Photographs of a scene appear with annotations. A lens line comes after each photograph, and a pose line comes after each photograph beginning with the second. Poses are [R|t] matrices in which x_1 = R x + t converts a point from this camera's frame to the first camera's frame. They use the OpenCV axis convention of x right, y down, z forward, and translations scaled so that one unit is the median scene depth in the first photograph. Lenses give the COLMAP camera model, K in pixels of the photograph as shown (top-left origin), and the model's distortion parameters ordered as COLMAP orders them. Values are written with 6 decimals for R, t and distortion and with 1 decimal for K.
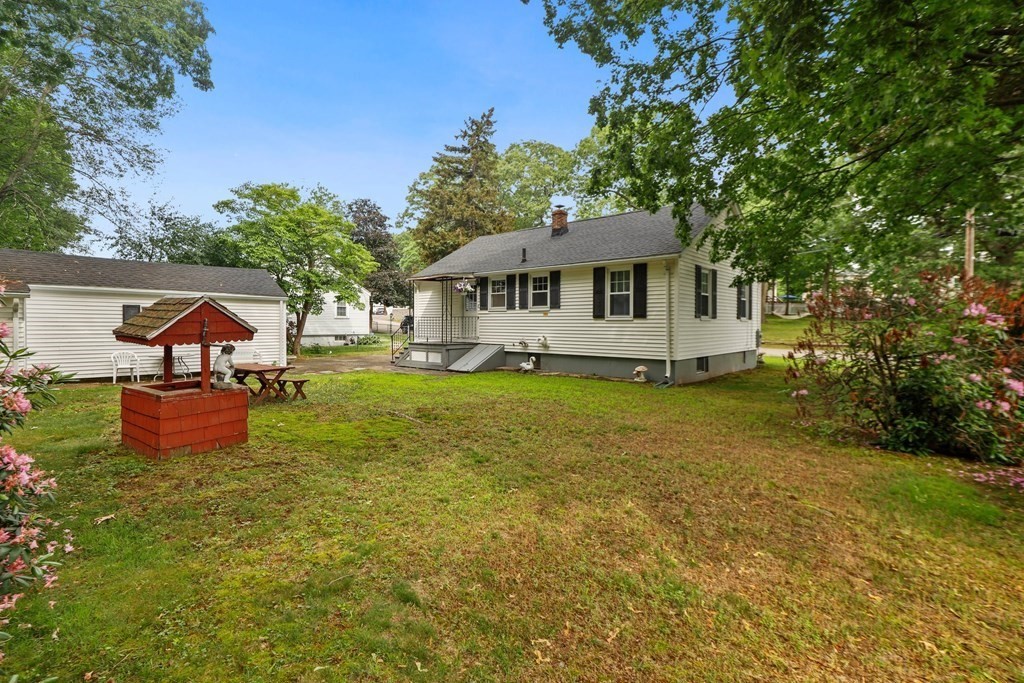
lens RADIAL K [[480.6, 0, 509.7], [0, 480.6, 340.5], [0, 0, 1]] dist [-0.020416, 0.004350]
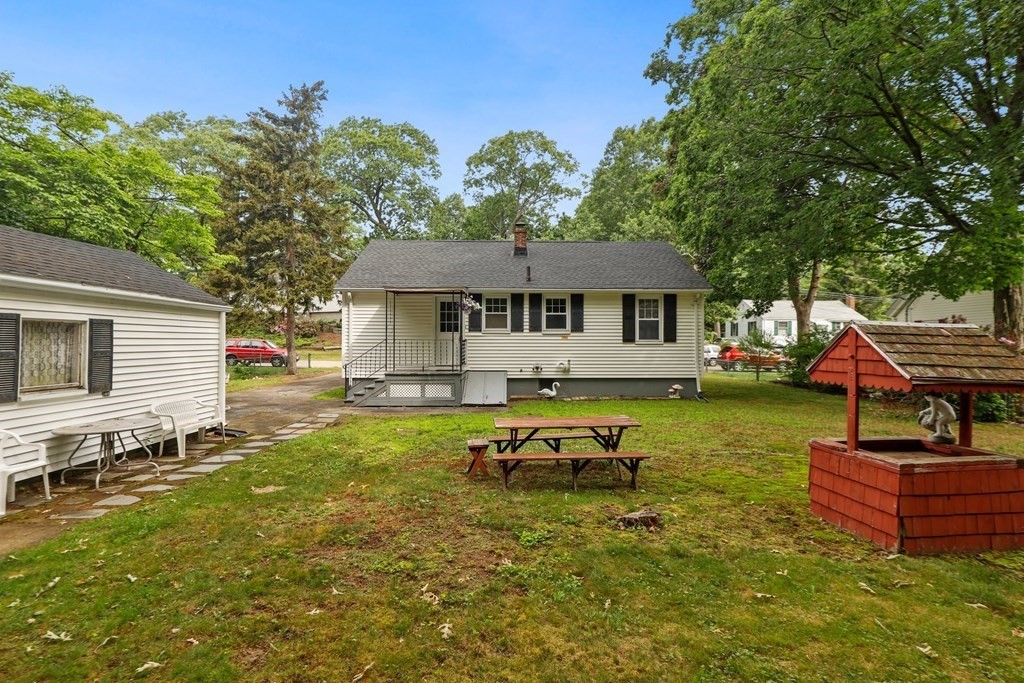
lens RADIAL K [[480.6, 0, 511.9], [0, 480.6, 347.6], [0, 0, 1]] dist [-0.020416, 0.004350]
pose [[0.736403, -0.011166, 0.676451, -0.672376], [0.025512, 0.999611, -0.011273, -0.026892], [-0.676062, 0.025559, 0.736402, 0.368522]]
